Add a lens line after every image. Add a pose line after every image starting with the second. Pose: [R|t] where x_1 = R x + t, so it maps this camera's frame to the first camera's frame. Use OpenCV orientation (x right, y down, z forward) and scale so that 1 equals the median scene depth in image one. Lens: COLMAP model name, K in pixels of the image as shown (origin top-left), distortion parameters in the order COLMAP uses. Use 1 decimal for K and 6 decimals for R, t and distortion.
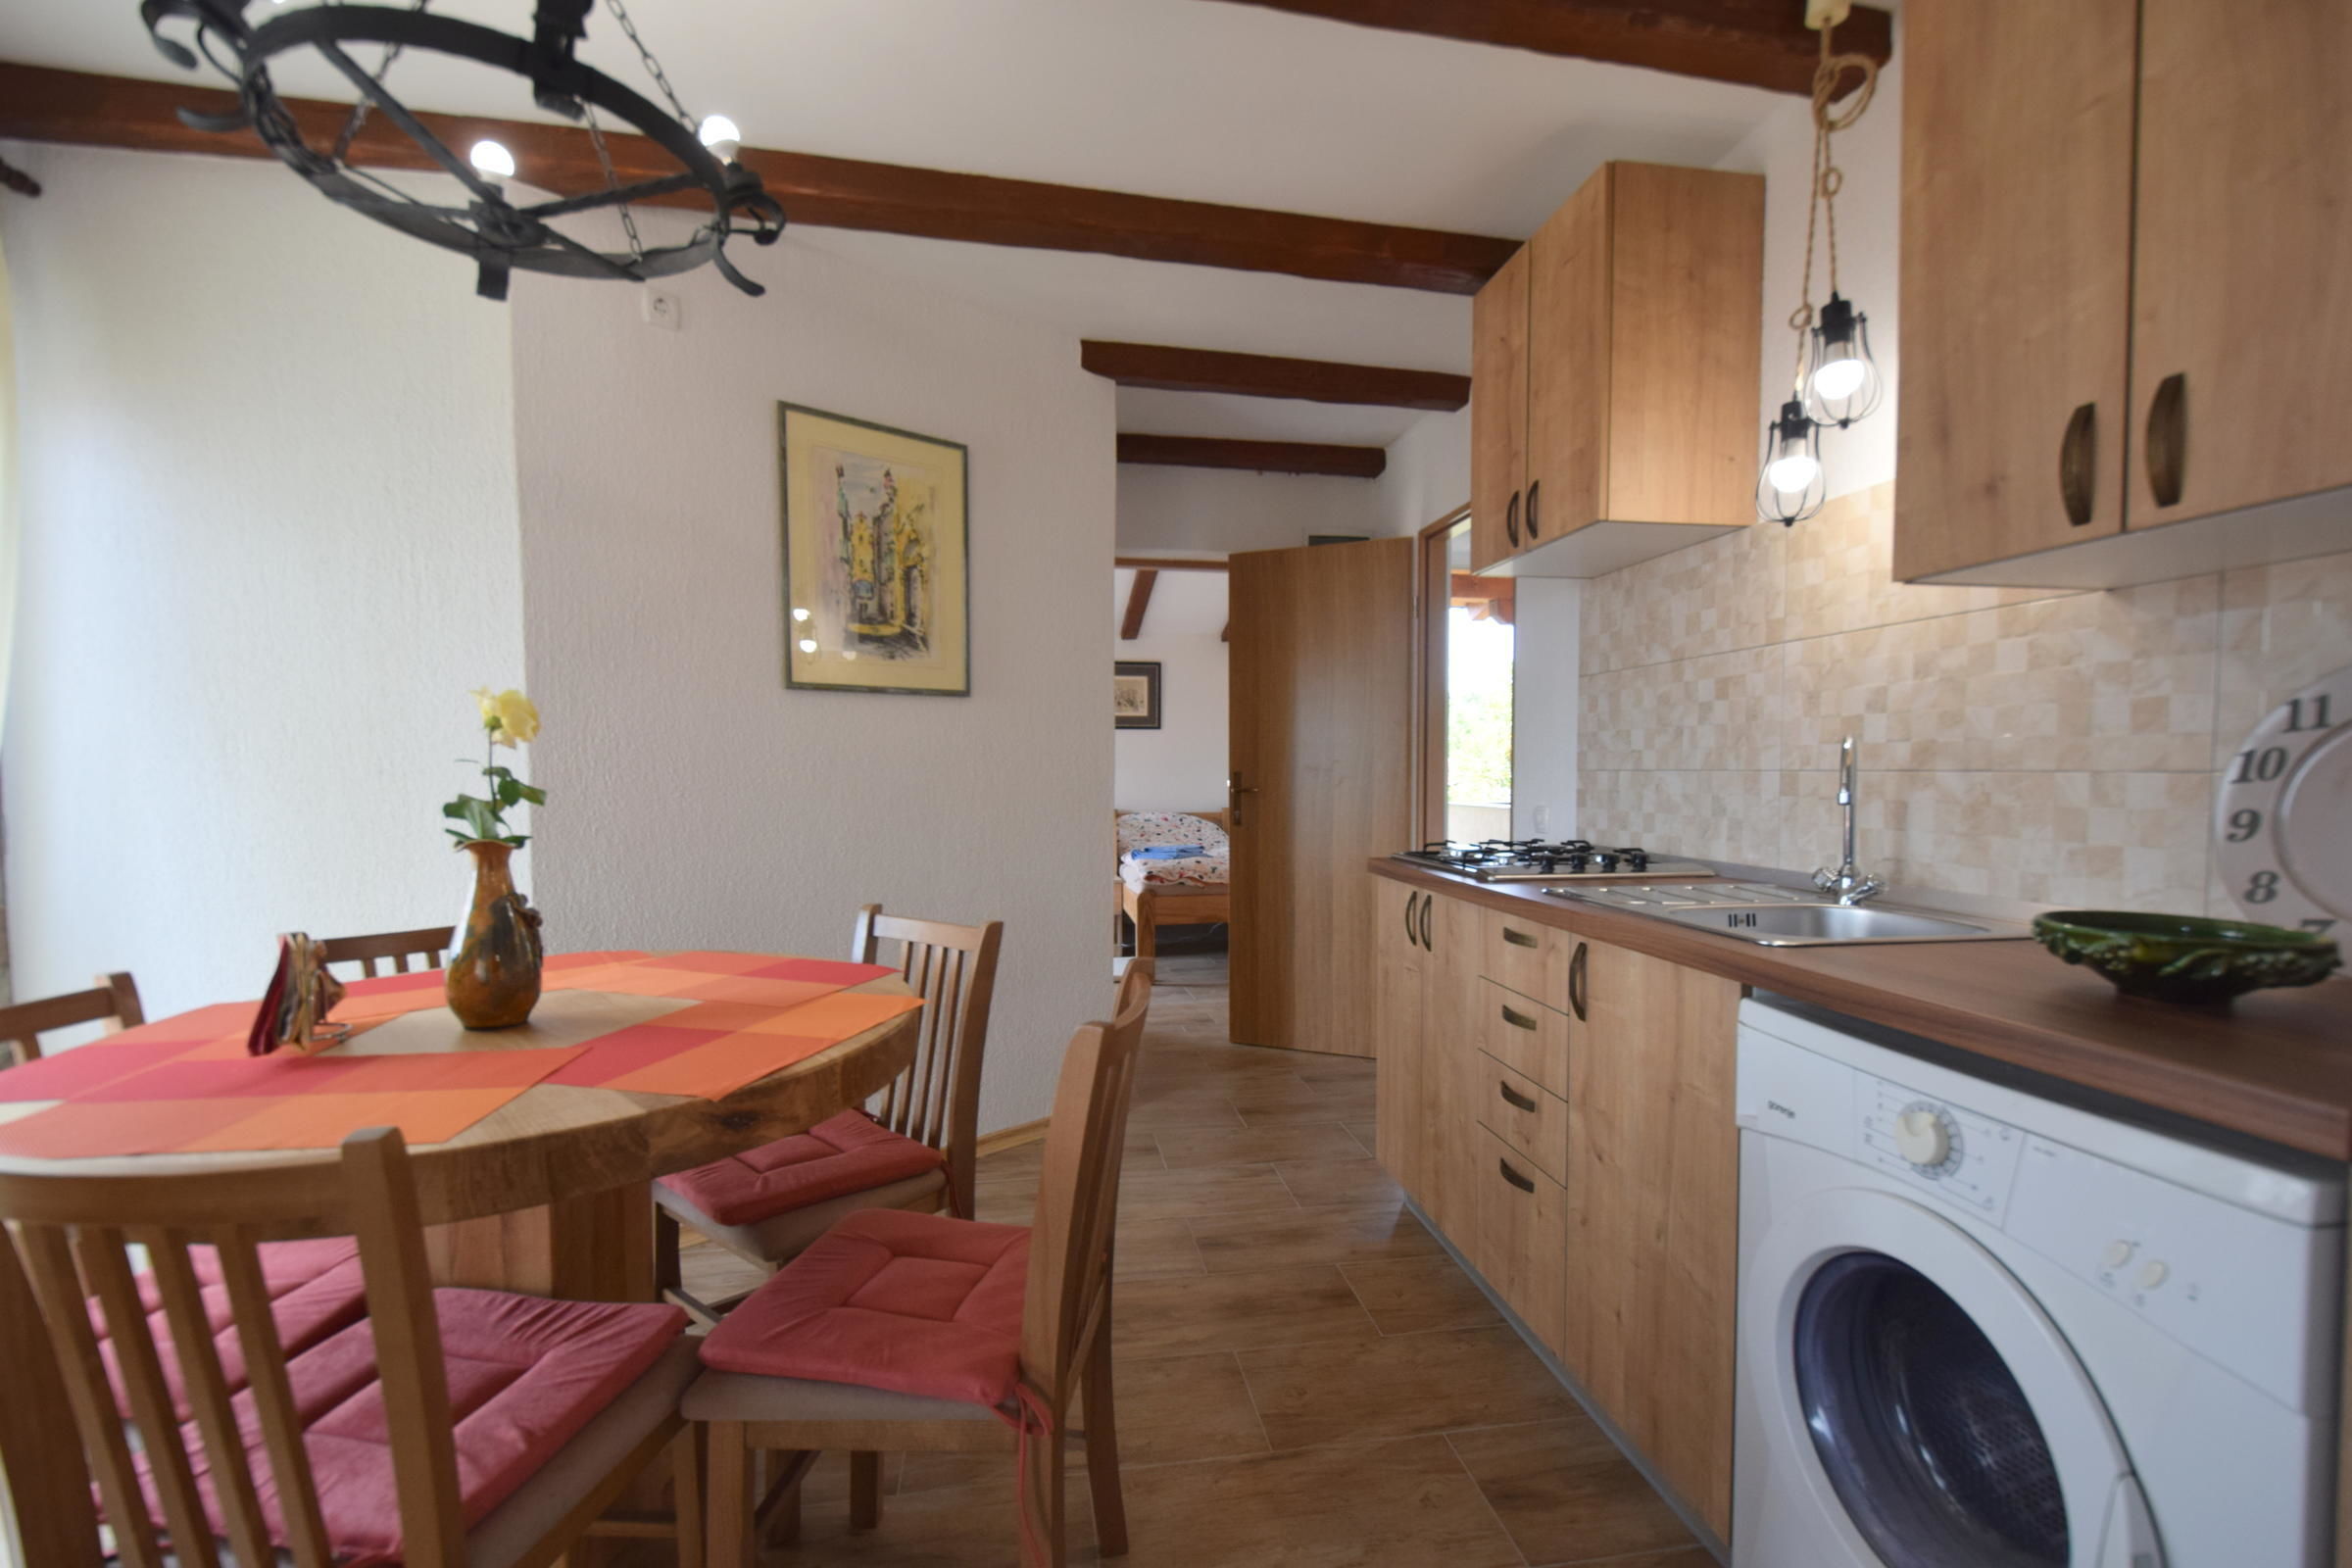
lens RADIAL K [[1026.0, 0, 1183.5], [0, 1026.0, 817.7], [0, 0, 1]] dist [0.000893, -0.004105]
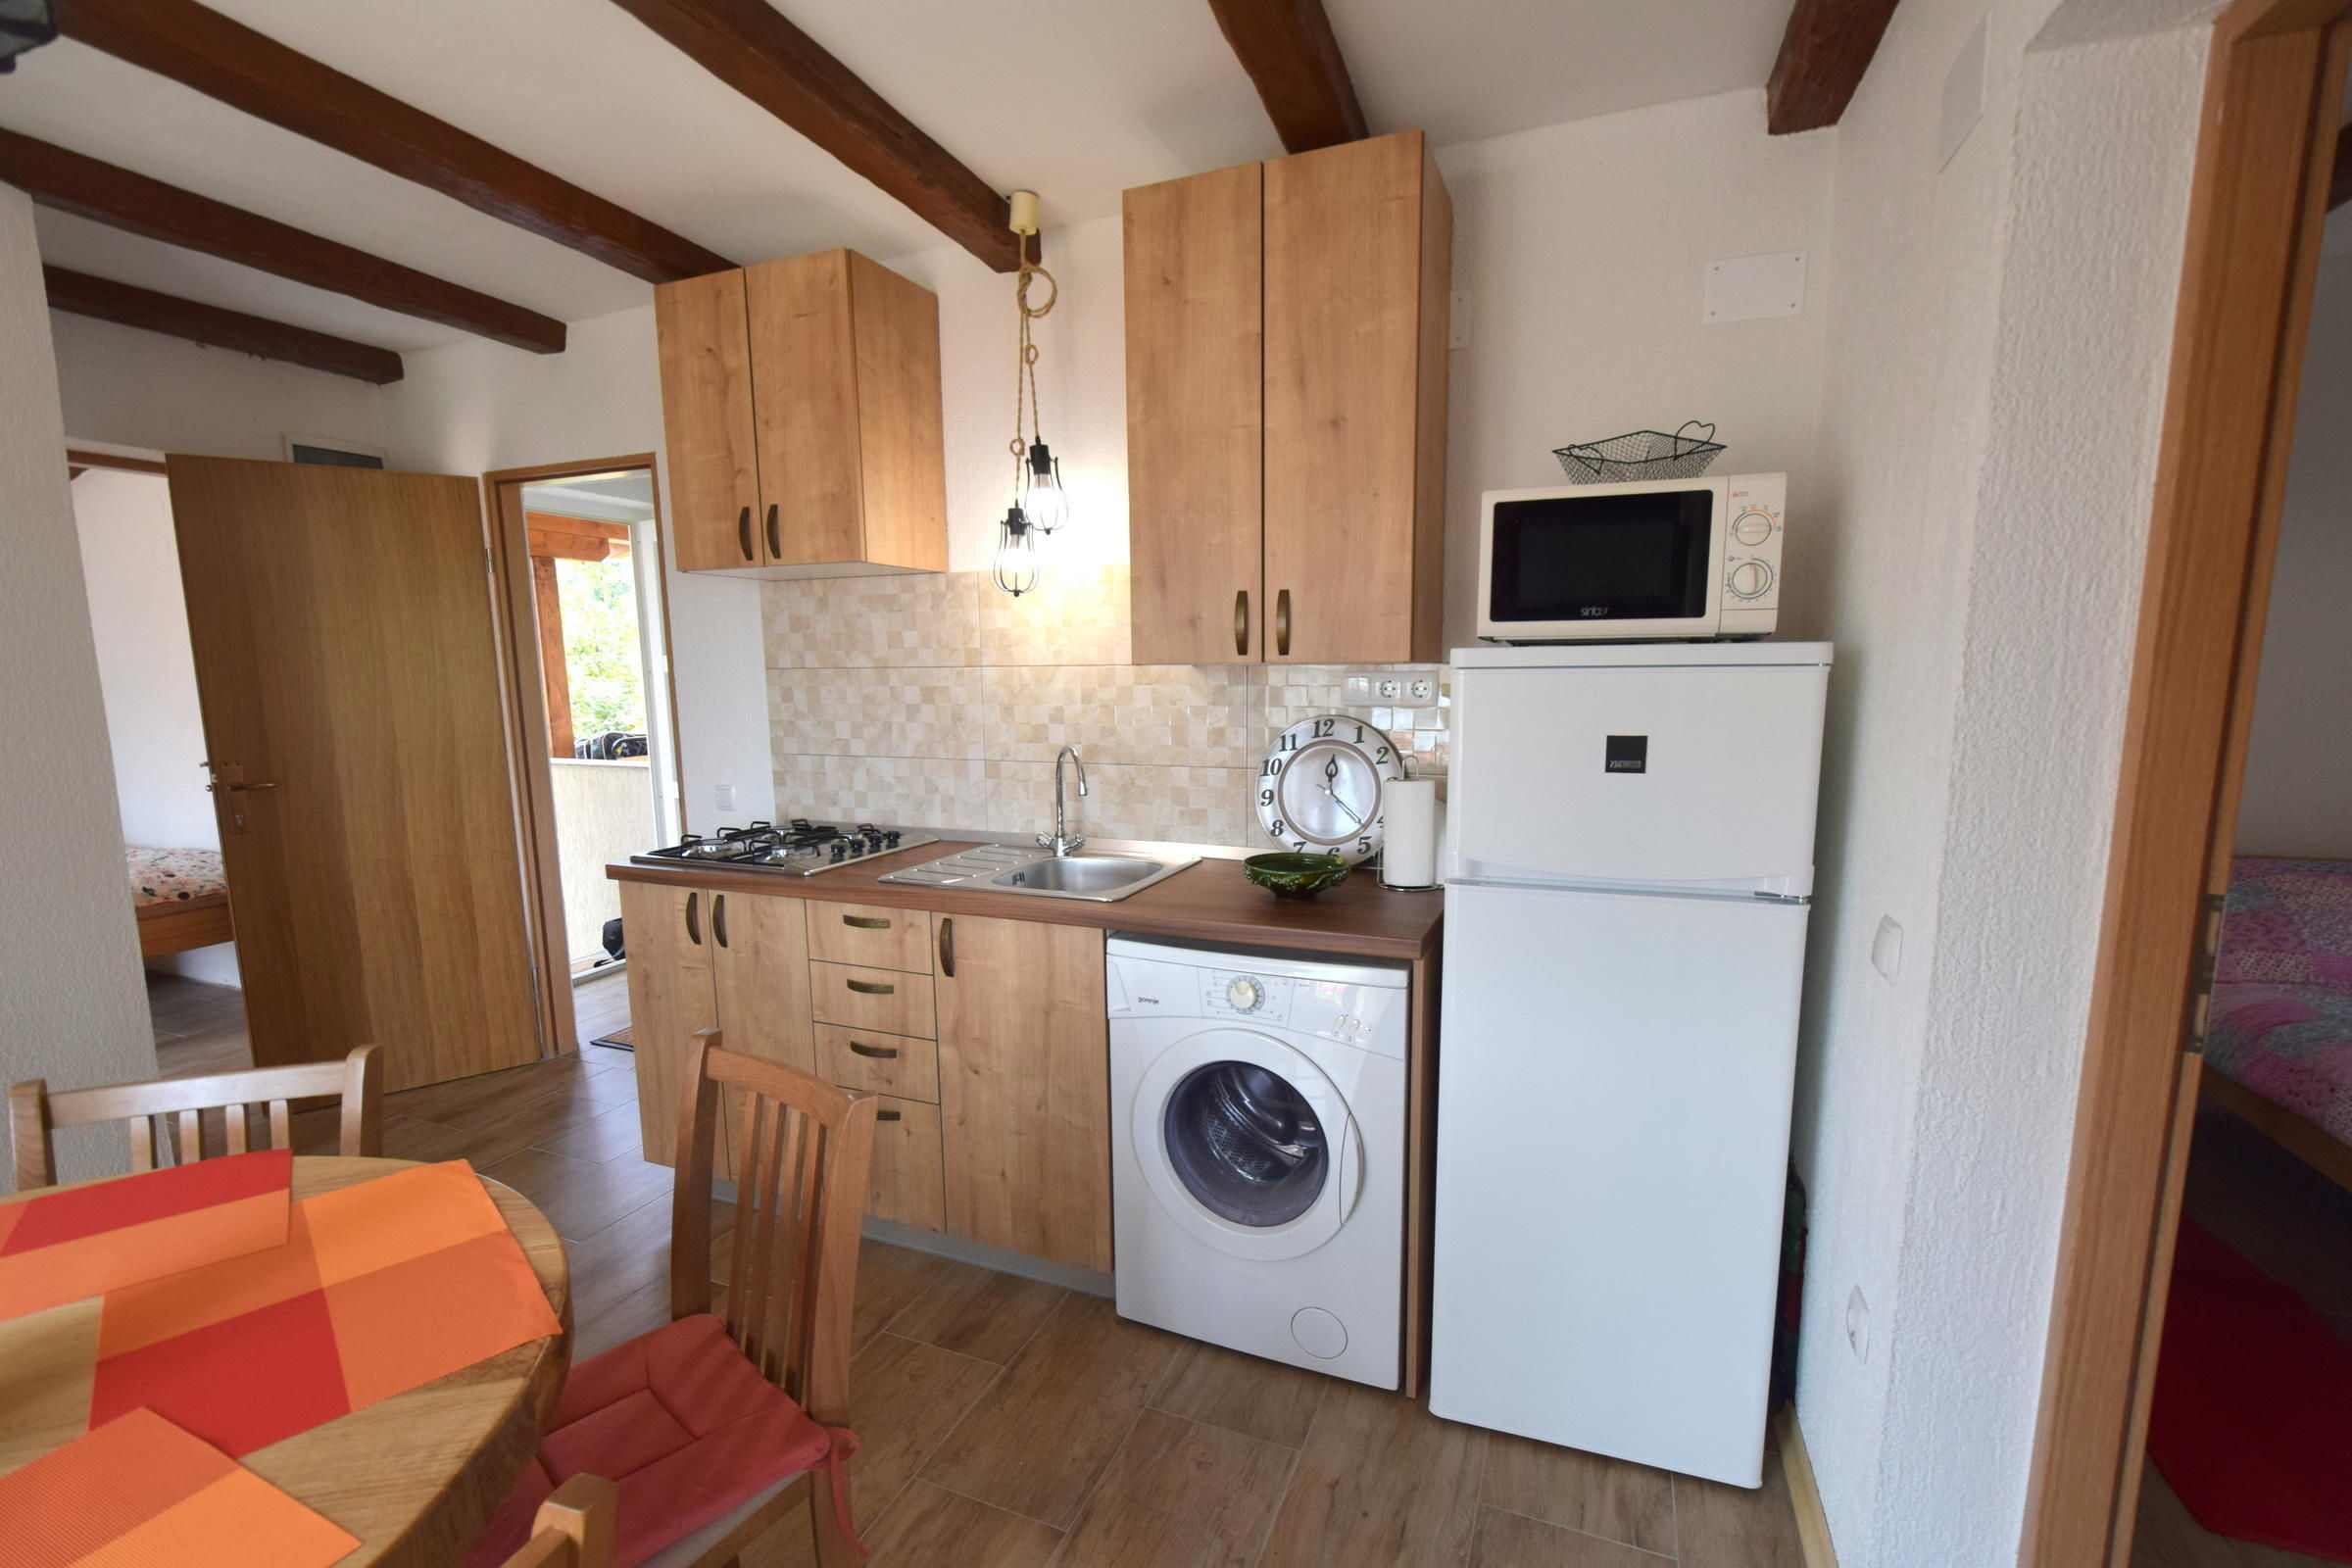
lens RADIAL K [[1026.0, 0, 1183.7], [0, 1026.0, 818.1], [0, 0, 1]] dist [0.000893, -0.004105]
pose [[0.524178, -0.130415, 0.841564, -0.529534], [0.049772, 0.991207, 0.122604, -0.148314], [-0.850153, -0.022380, 0.526059, 0.060428]]
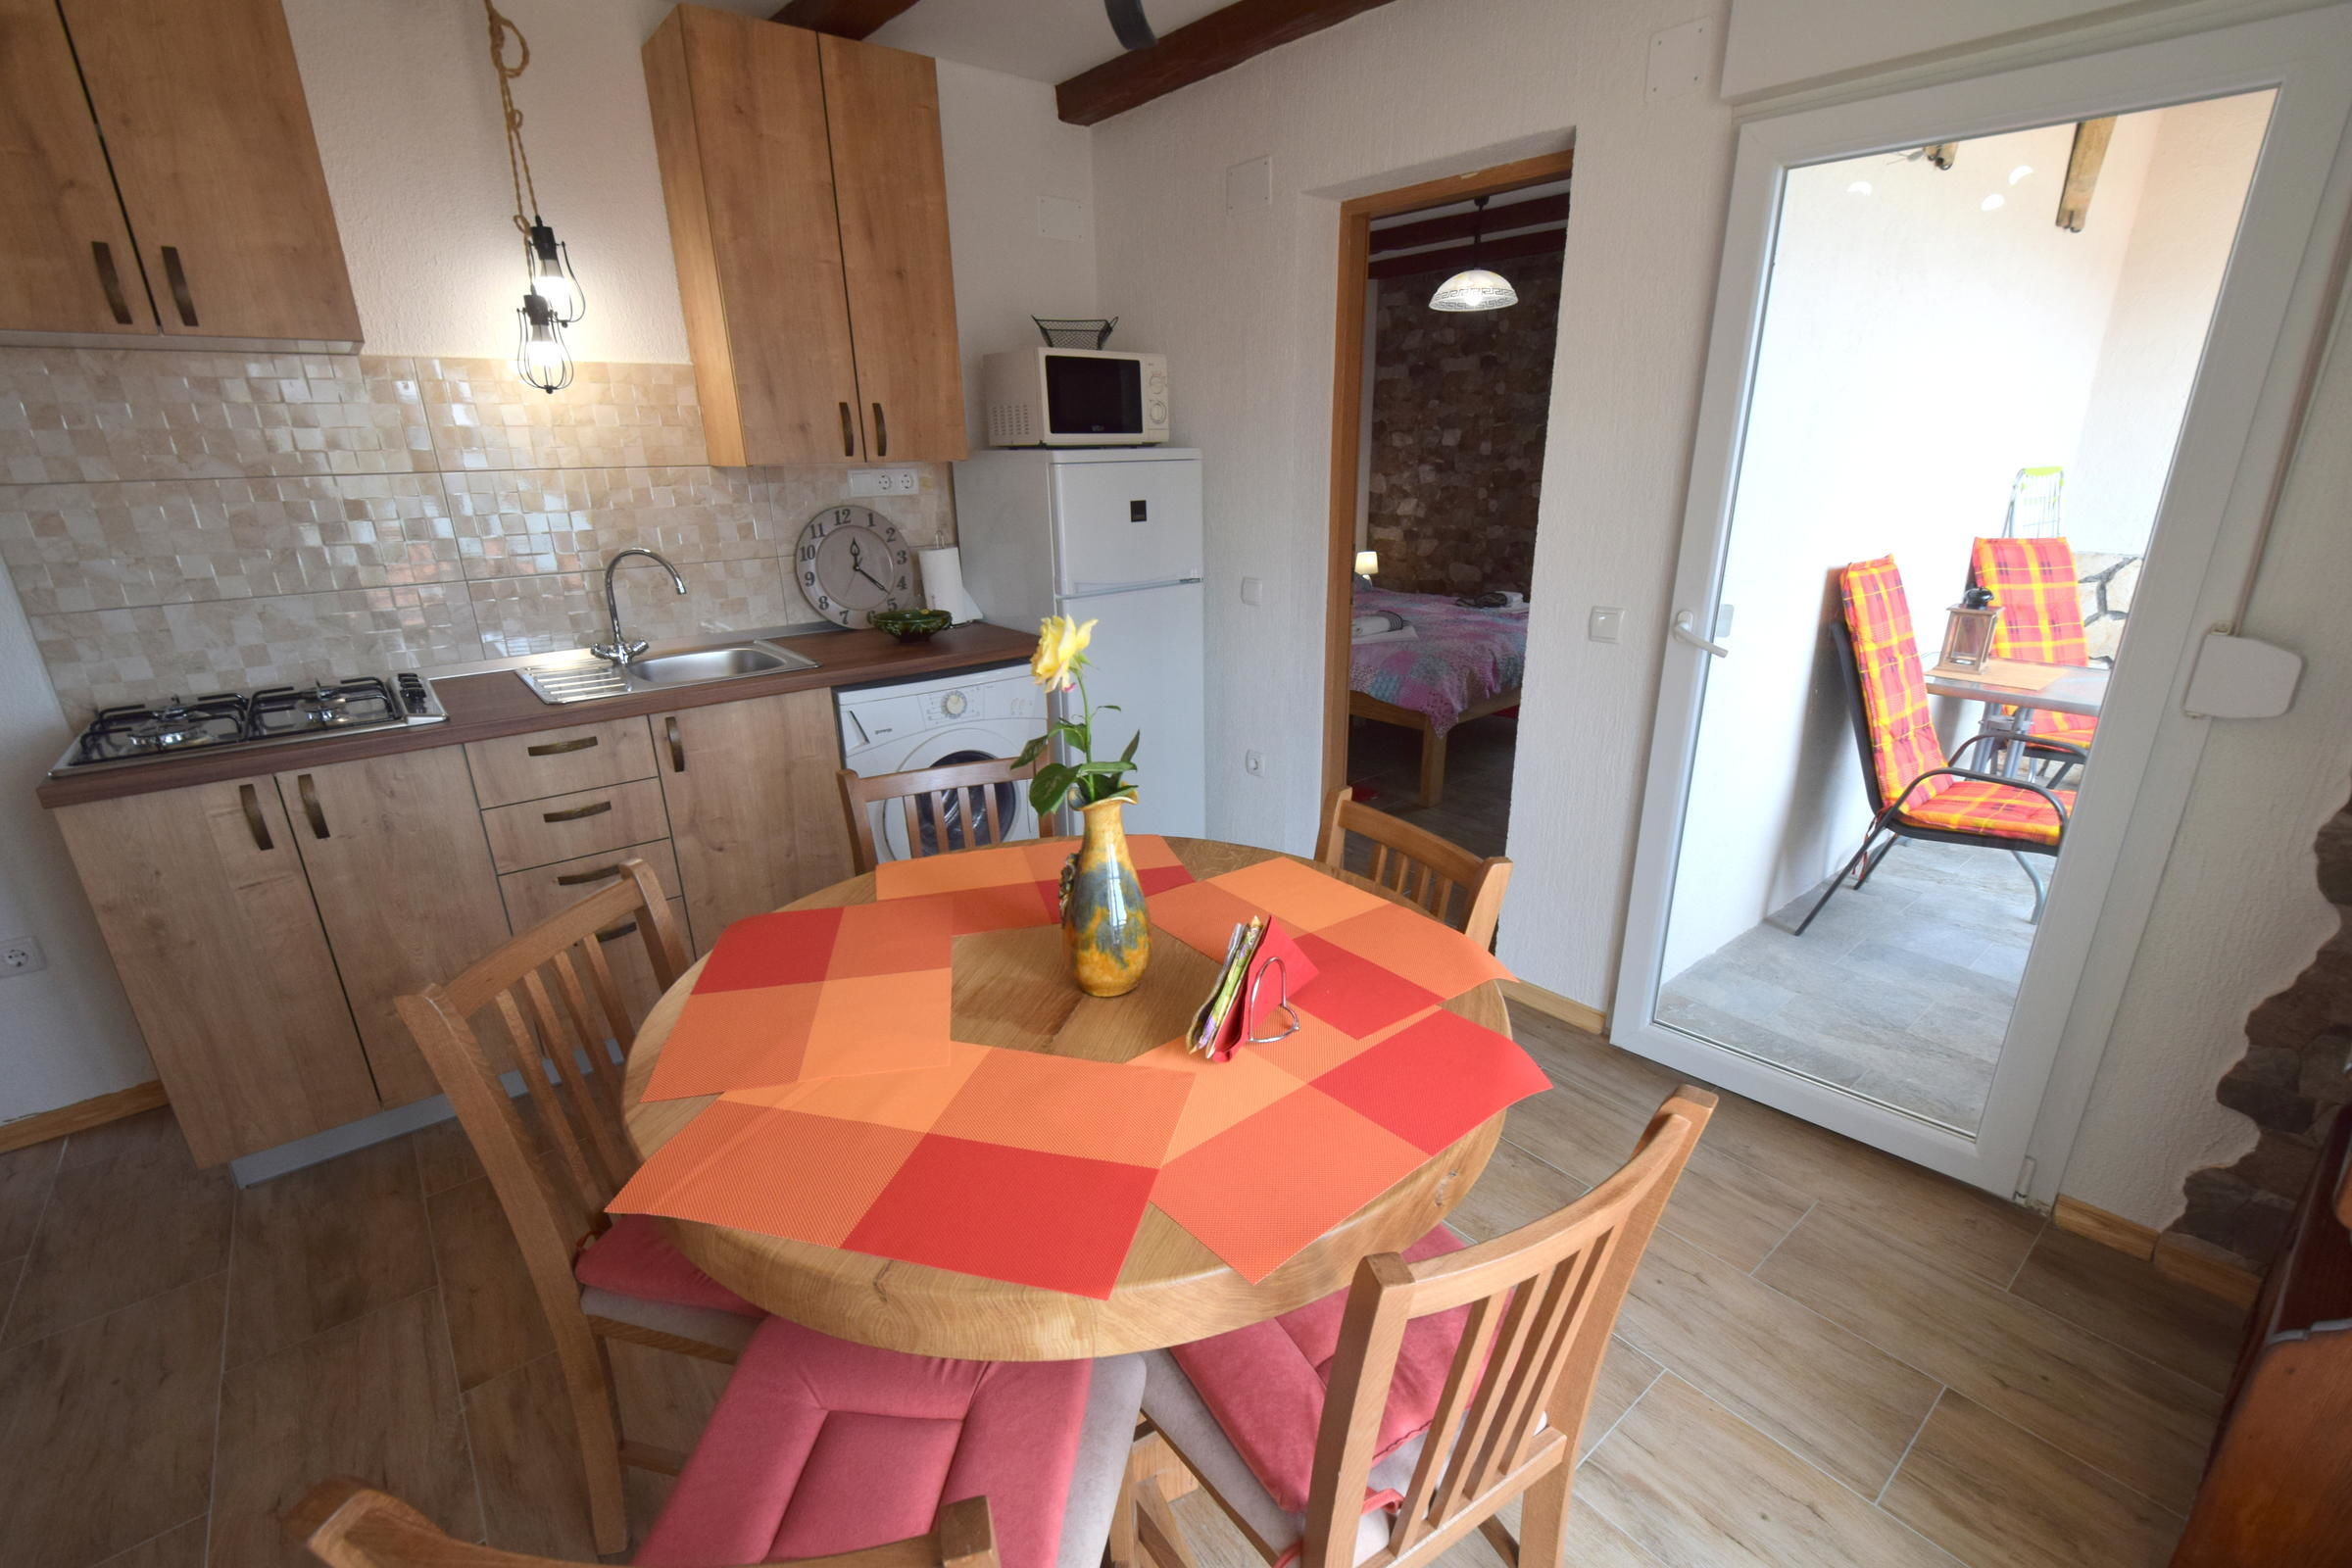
lens RADIAL K [[1026.0, 0, 1185.9], [0, 1026.0, 816.8], [0, 0, 1]] dist [0.000893, -0.004105]
pose [[-0.501971, -0.284566, 0.816730, -1.118985], [0.058193, 0.931070, 0.360171, -0.209323], [-0.862925, 0.228323, -0.450810, 1.044834]]
